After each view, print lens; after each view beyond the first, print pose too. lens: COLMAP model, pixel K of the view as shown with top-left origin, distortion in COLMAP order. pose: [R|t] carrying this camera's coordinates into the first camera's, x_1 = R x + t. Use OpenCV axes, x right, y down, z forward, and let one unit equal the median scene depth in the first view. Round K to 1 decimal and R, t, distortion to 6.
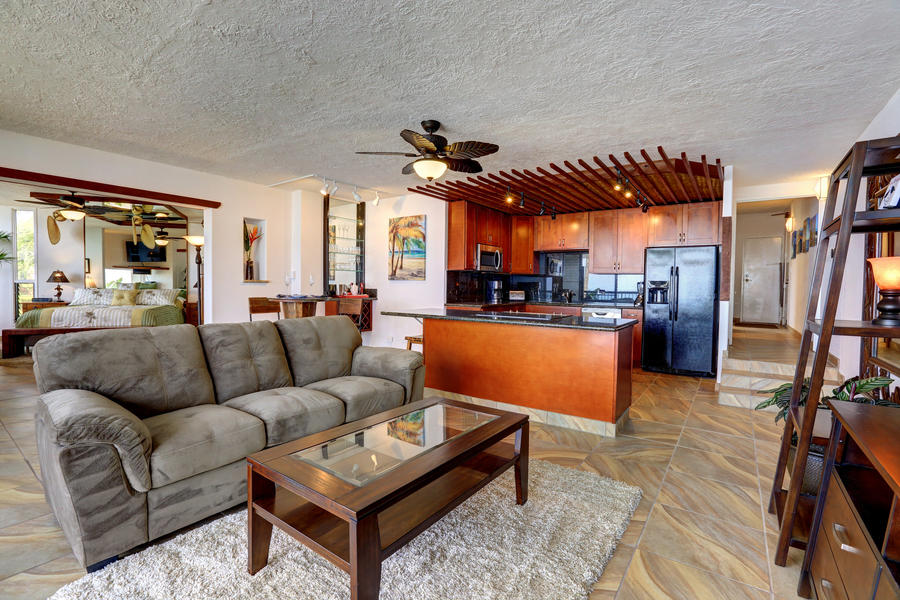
lens RADIAL K [[409.8, 0, 450.0], [0, 409.8, 300.0], [0, 0, 1]] dist [-0.052412, 0.020412]
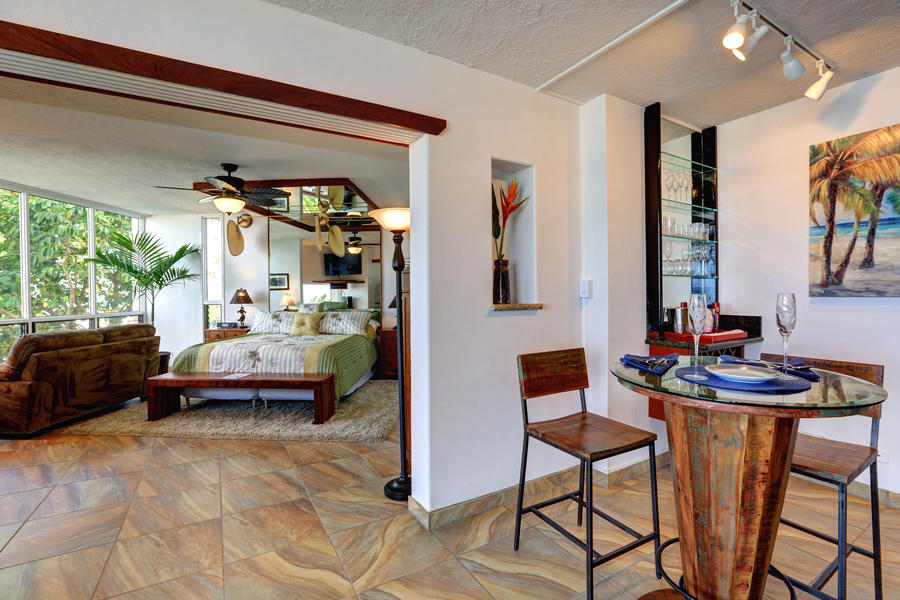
lens RADIAL K [[409.8, 0, 450.0], [0, 409.8, 300.0], [0, 0, 1]] dist [-0.052412, 0.020412]
pose [[0.913894, -0.011468, -0.405791, -0.271504], [0.003768, 0.999797, -0.019769, -0.033439], [0.405936, 0.016537, 0.913752, 0.424370]]
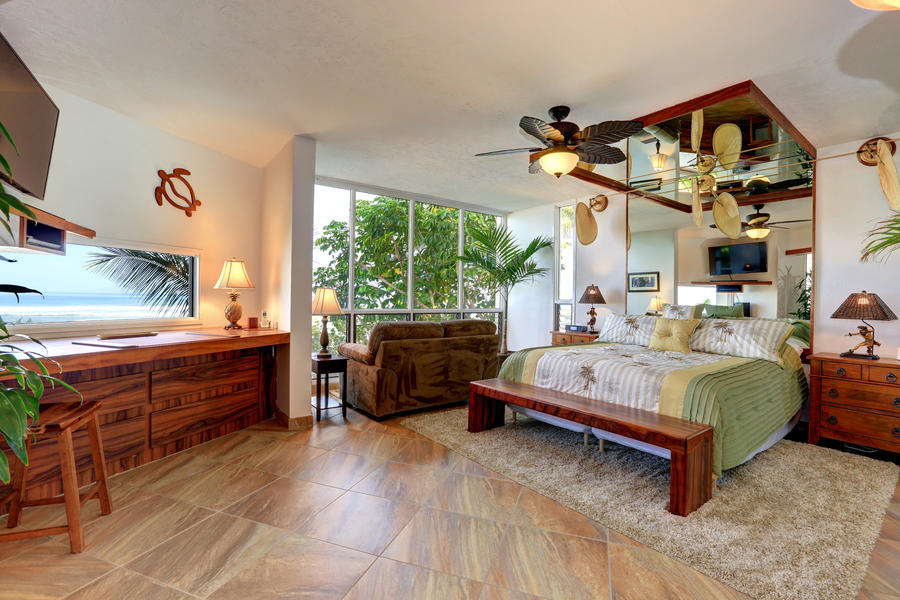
lens RADIAL K [[409.8, 0, 450.0], [0, 409.8, 300.0], [0, 0, 1]] dist [-0.052412, 0.020412]
pose [[0.275890, -0.005304, -0.961175, -0.404114], [-0.047032, 0.998712, -0.019011, -0.025989], [0.960038, 0.050451, 0.275285, 0.587747]]
